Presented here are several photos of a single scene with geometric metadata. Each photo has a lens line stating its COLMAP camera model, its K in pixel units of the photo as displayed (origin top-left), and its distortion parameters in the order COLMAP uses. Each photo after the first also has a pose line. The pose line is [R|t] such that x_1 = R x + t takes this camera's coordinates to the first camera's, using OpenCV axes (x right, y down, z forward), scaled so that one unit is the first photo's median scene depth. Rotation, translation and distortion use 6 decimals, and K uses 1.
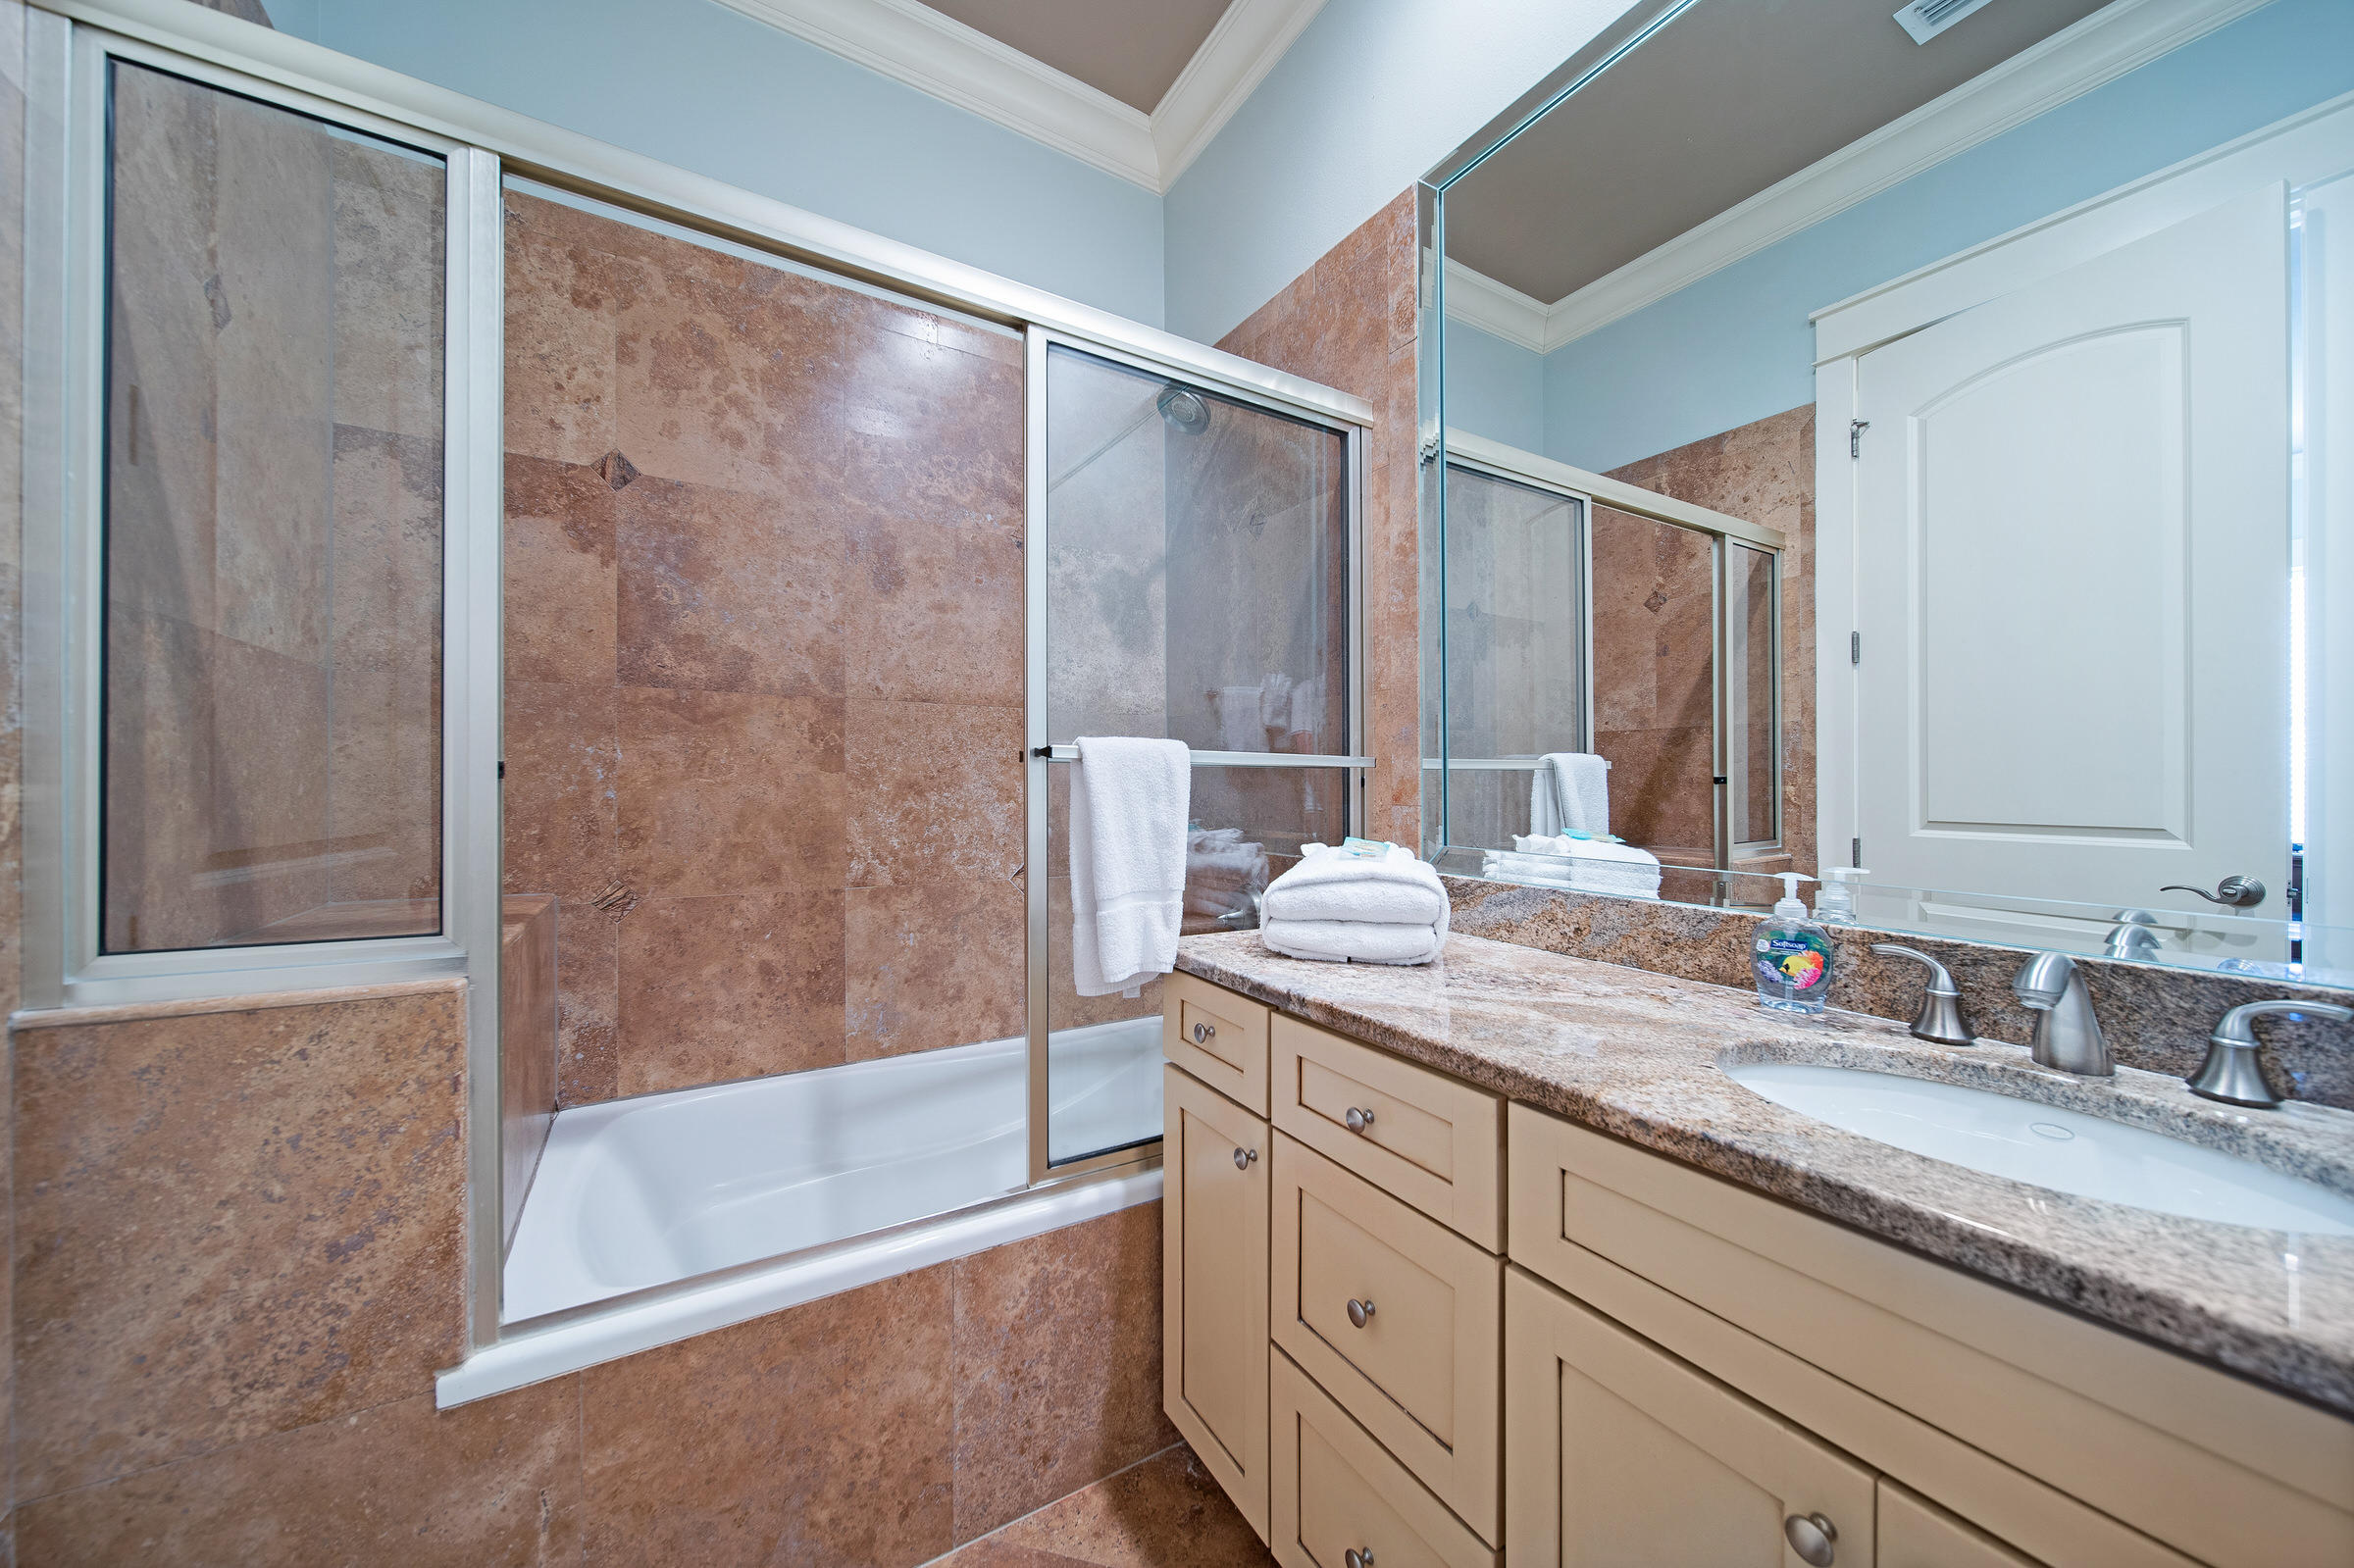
lens RADIAL K [[837.3, 0, 1160.7], [0, 837.3, 780.9], [0, 0, 1]] dist [-0.001140, -0.000626]
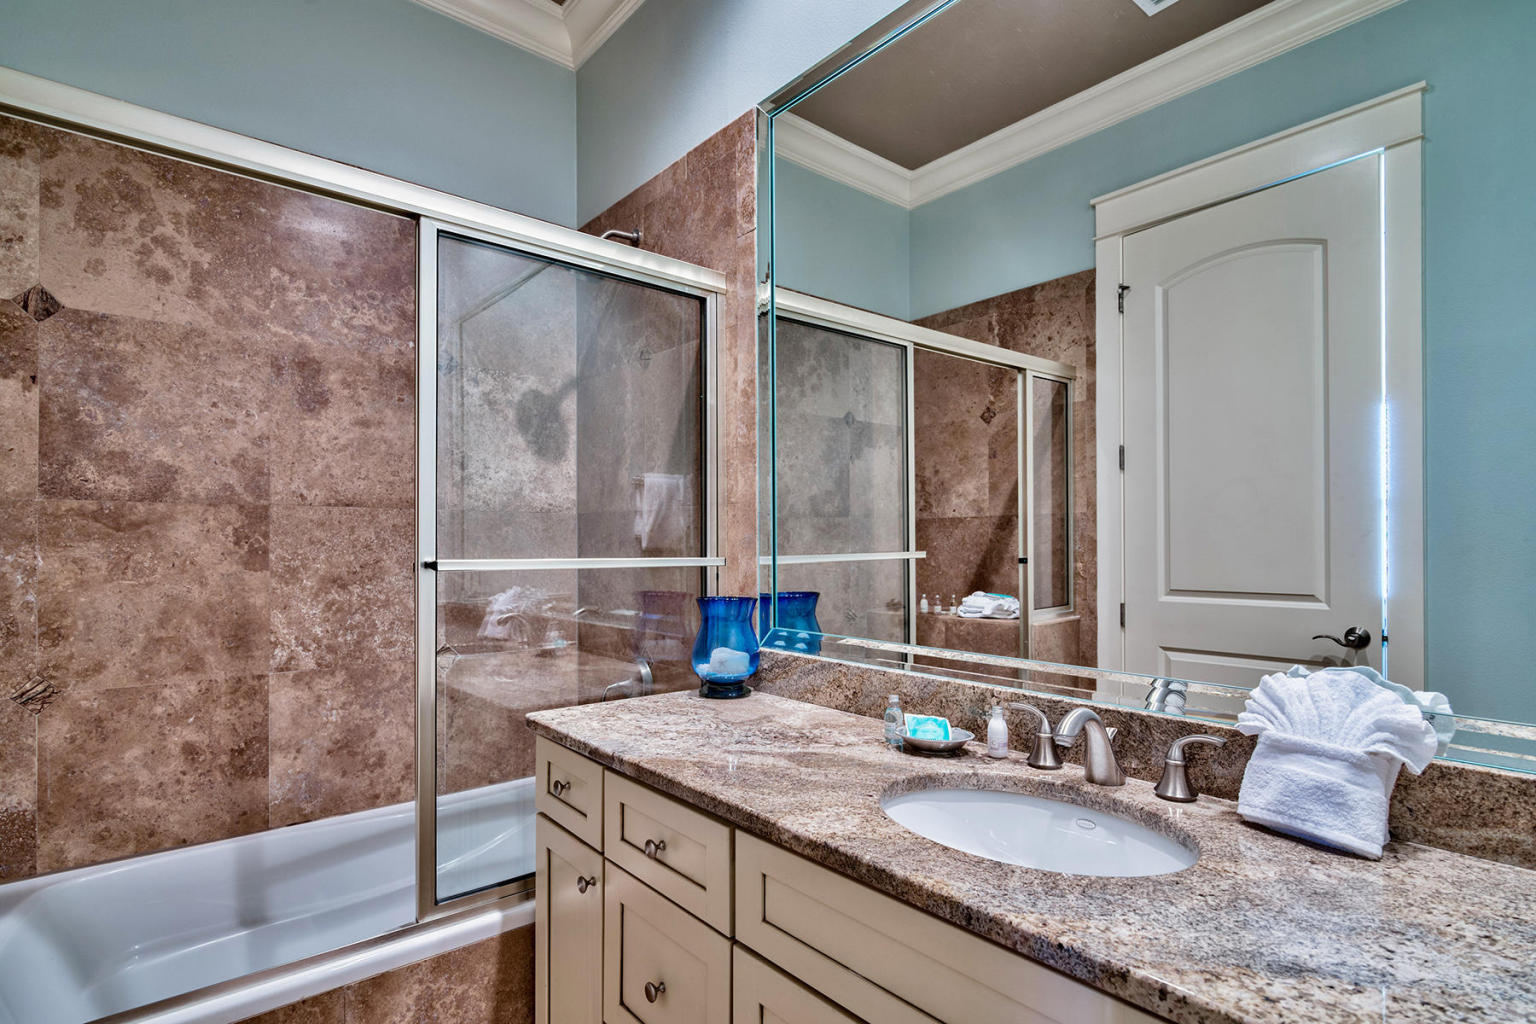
lens RADIAL K [[778.5, 0, 775.3], [0, 778.5, 526.1], [0, 0, 1]] dist [-0.002140, -0.001435]
pose [[0.985537, -0.002700, 0.169440, 0.129509], [0.004780, 0.999918, -0.011866, -0.059356], [-0.169394, 0.012504, 0.985469, -0.165942]]
